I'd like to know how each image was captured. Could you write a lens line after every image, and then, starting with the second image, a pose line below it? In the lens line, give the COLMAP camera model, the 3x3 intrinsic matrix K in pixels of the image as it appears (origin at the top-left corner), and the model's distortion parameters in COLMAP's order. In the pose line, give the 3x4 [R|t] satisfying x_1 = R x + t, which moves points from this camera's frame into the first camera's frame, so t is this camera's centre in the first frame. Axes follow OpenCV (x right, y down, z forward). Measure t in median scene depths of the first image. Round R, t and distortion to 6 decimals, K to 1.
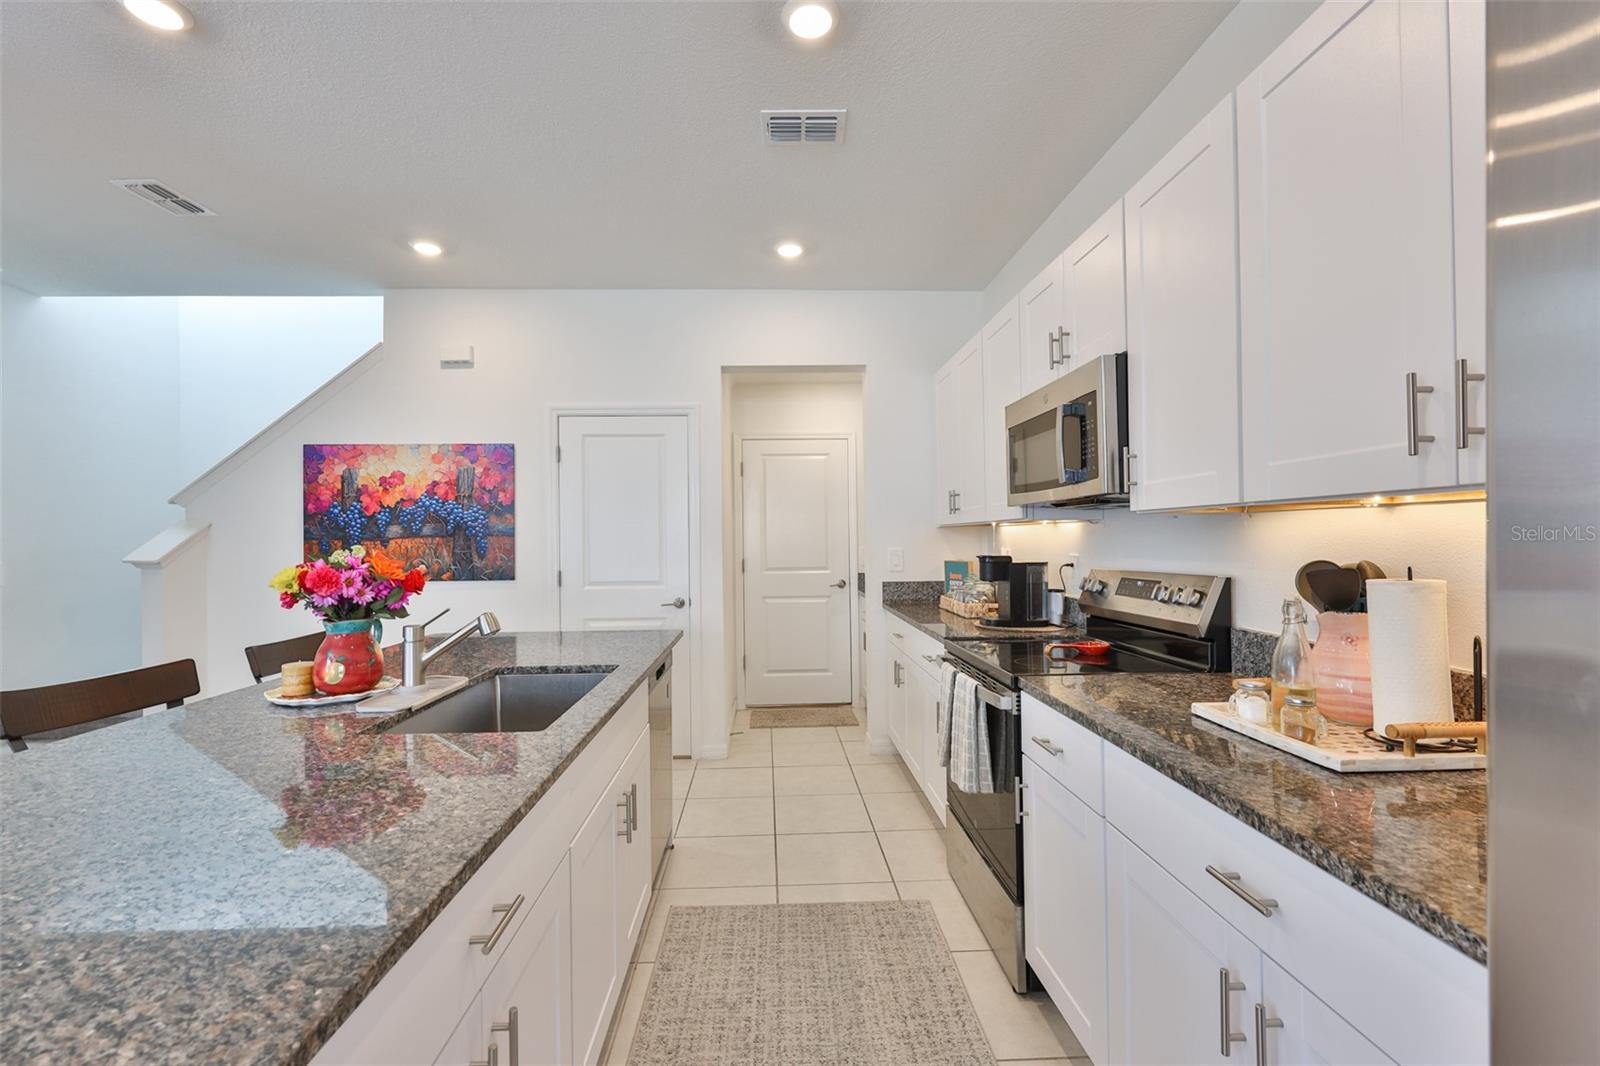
lens RADIAL K [[683.0, 0, 774.6], [0, 683.0, 526.9], [0, 0, 1]] dist [-0.006222, 0.000614]
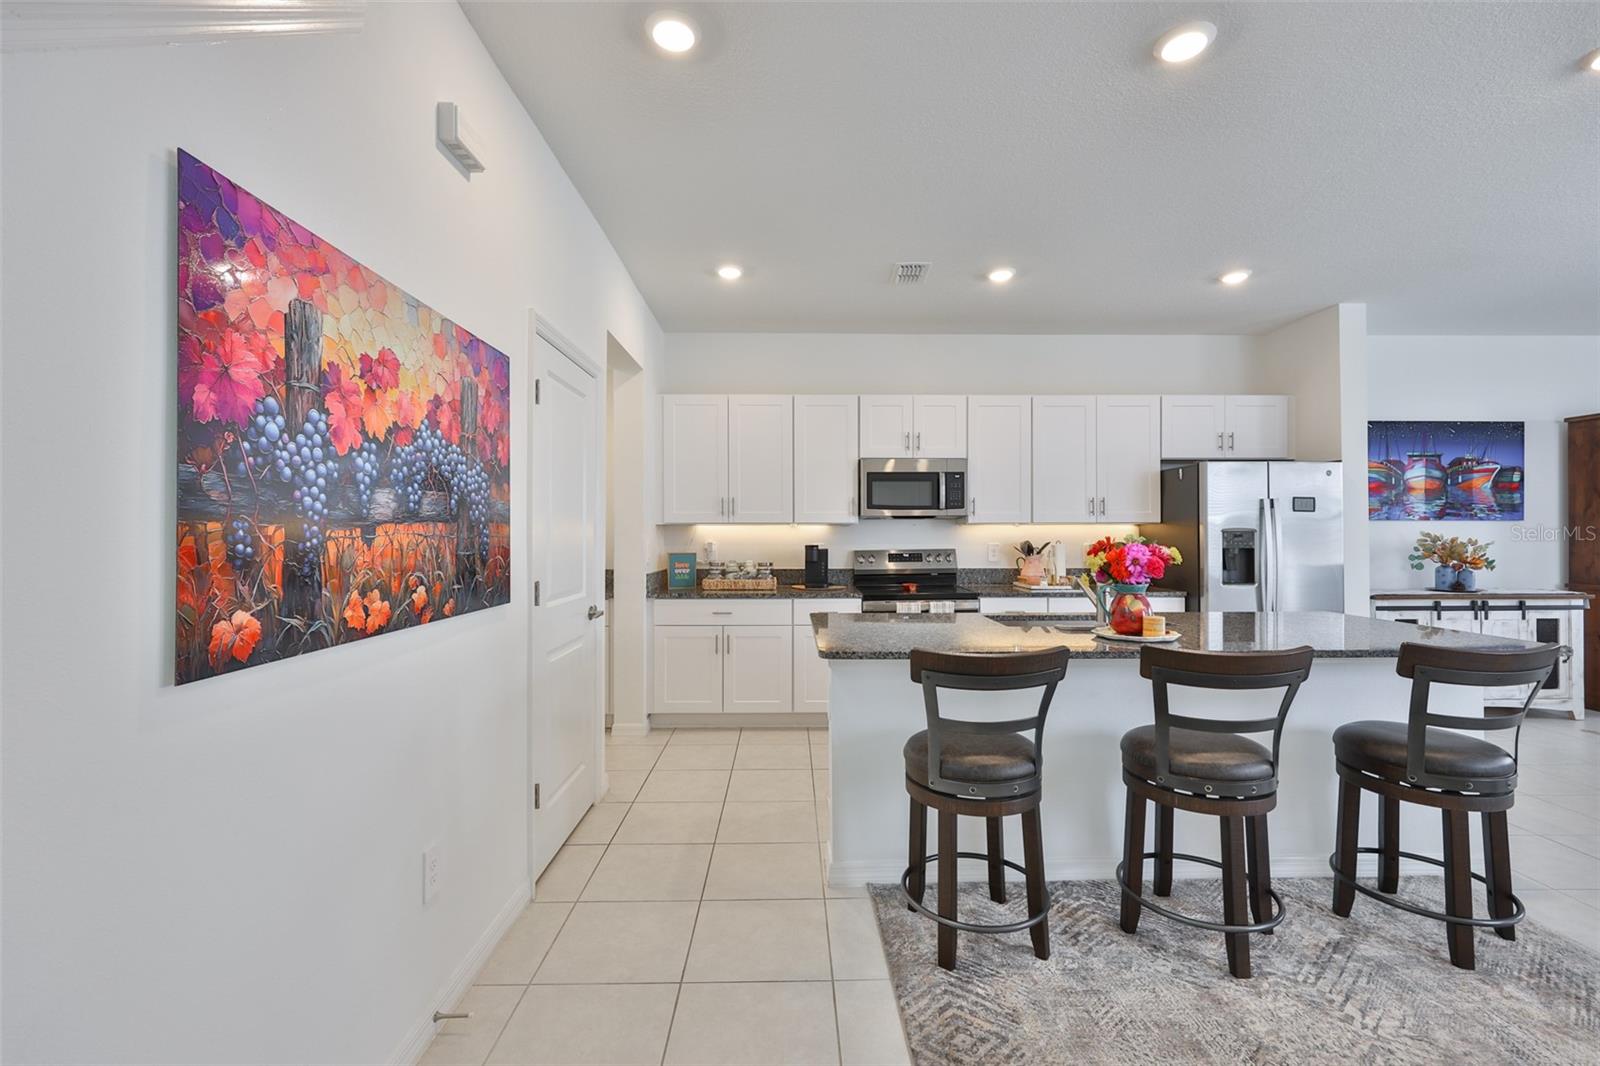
lens RADIAL K [[683.0, 0, 796.1], [0, 683.0, 530.2], [0, 0, 1]] dist [-0.006222, 0.000614]
pose [[0.010625, 0.014018, 0.999845, -0.980124], [-0.016168, 0.999773, -0.013845, 0.023816], [-0.999813, -0.016019, 0.010850, 0.792426]]
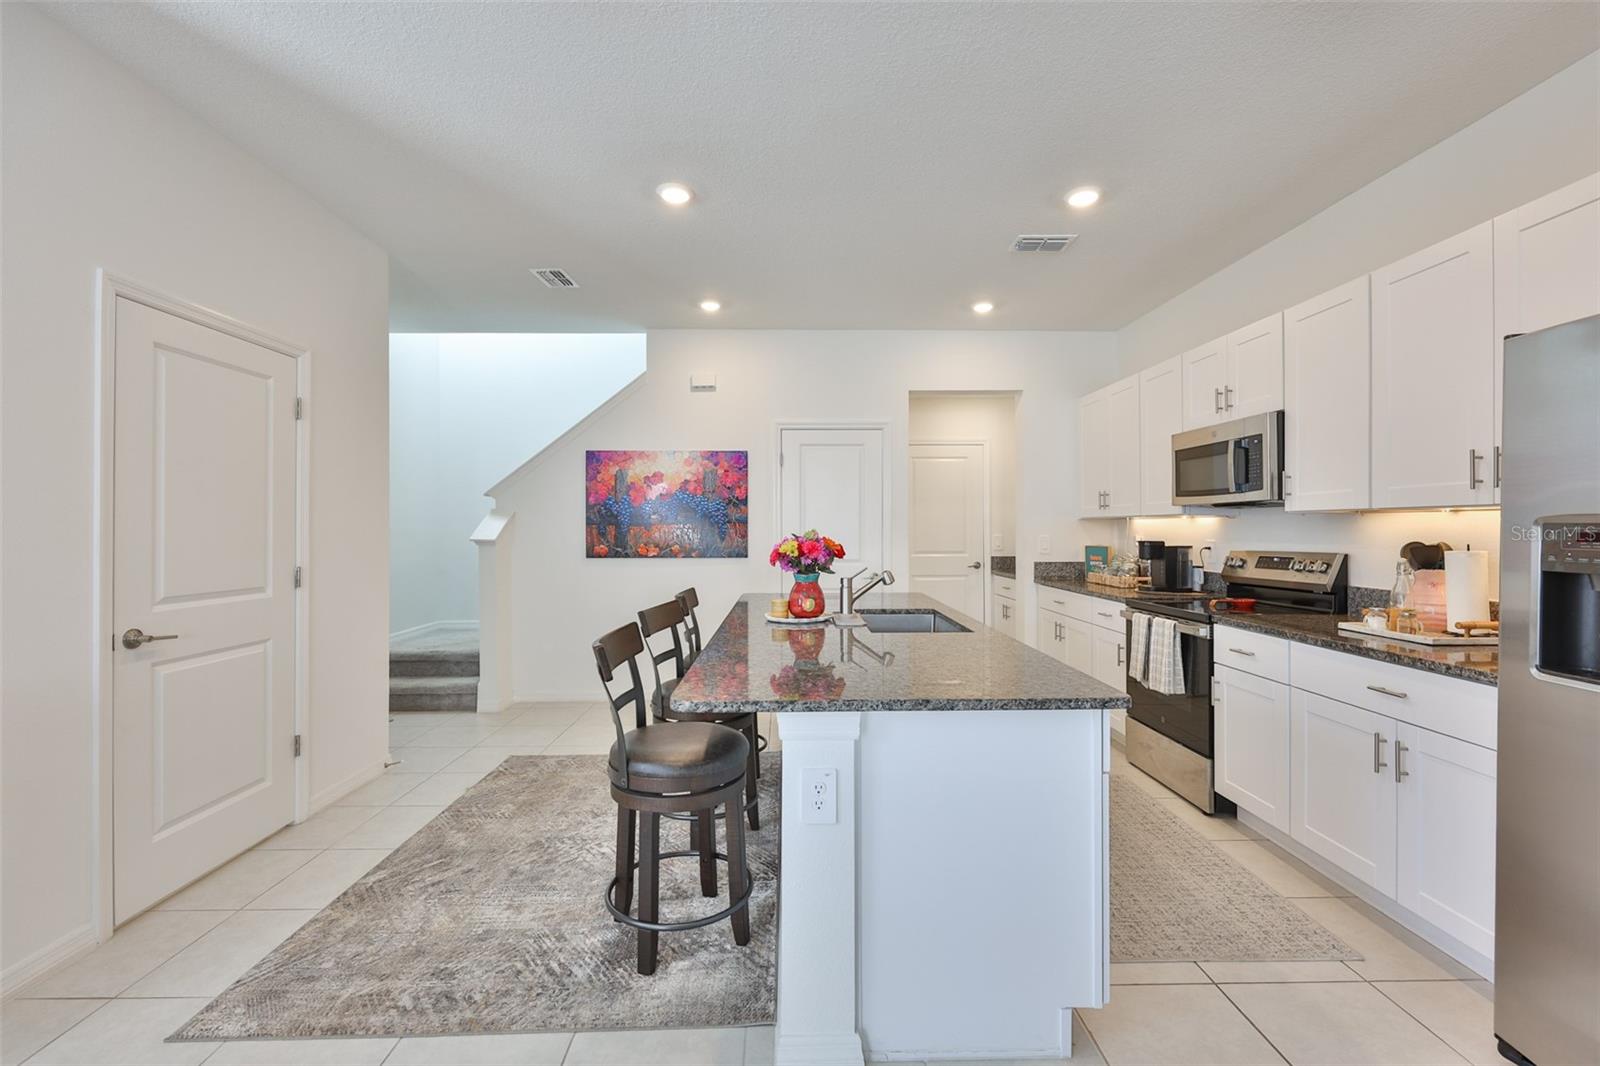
lens RADIAL K [[683.0, 0, 790.9], [0, 683.0, 524.5], [0, 0, 1]] dist [-0.006222, 0.000614]
pose [[0.999855, 0.008931, -0.014503, -0.295769], [-0.008741, 0.999876, 0.013107, -0.001717], [0.014618, -0.012978, 0.999809, -0.294198]]
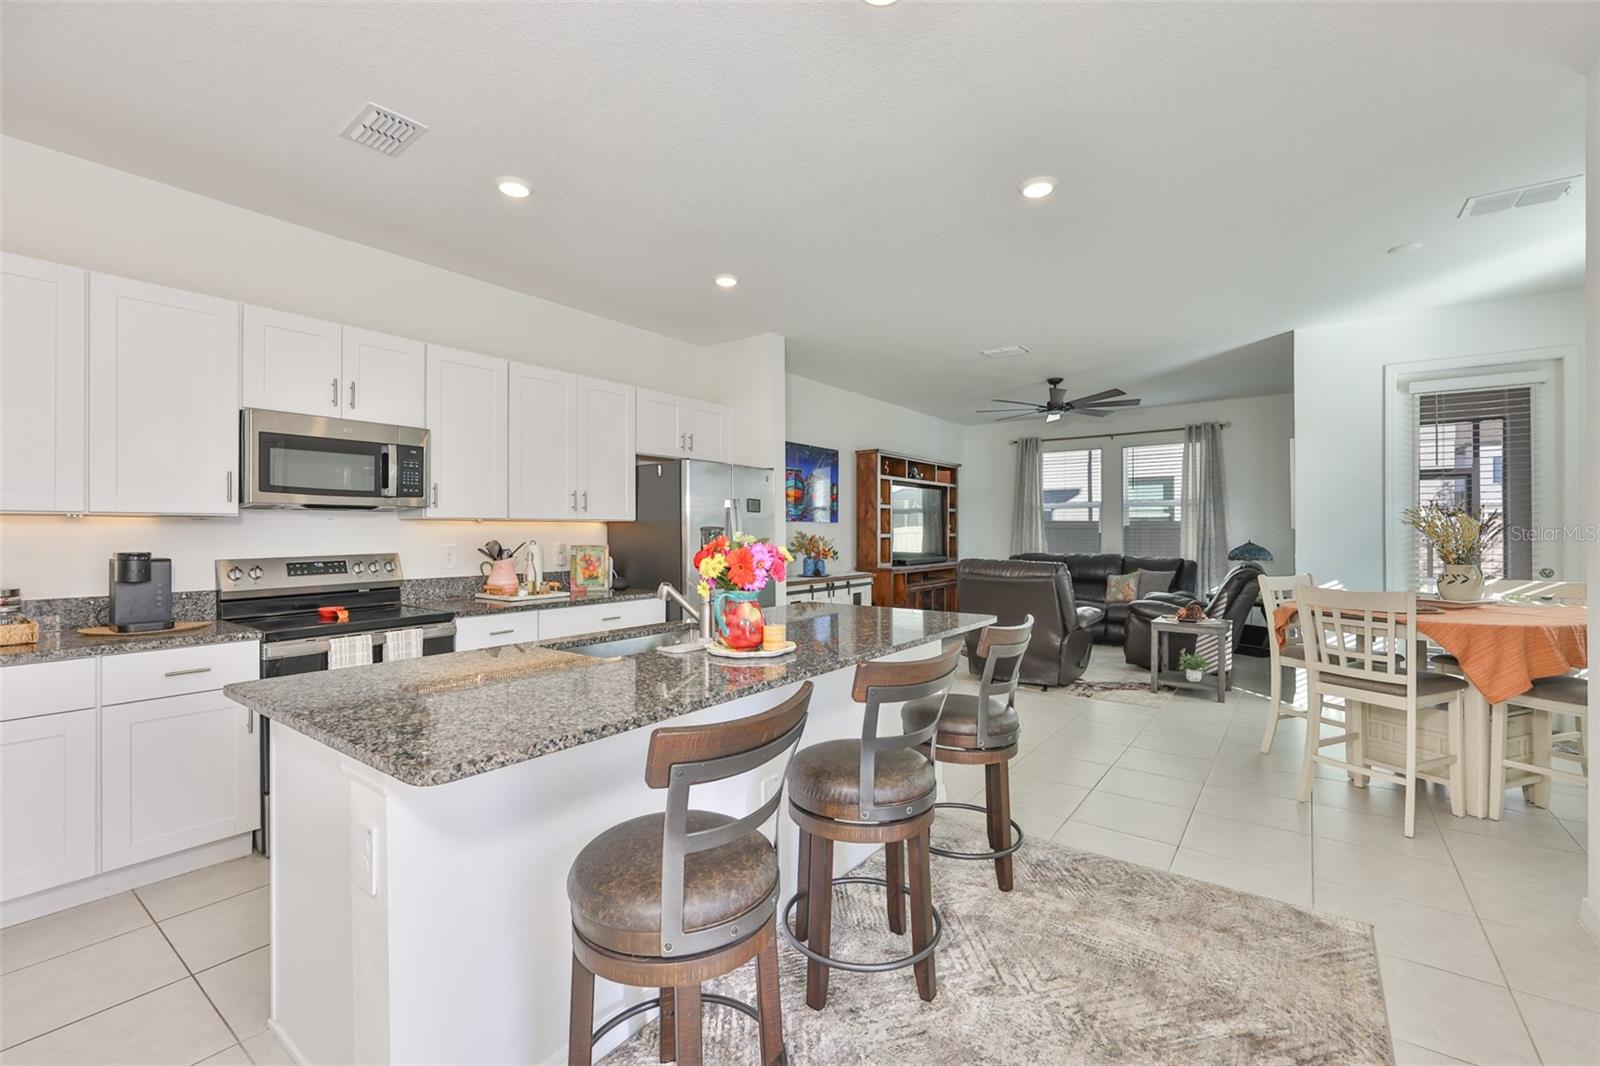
lens RADIAL K [[683.0, 0, 795.2], [0, 683.0, 530.5], [0, 0, 1]] dist [-0.006222, 0.000614]
pose [[-0.787428, 0.012751, 0.616274, -0.683804], [-0.000914, 0.999761, -0.021854, 0.025349], [-0.616405, -0.017772, -0.787228, 0.905000]]
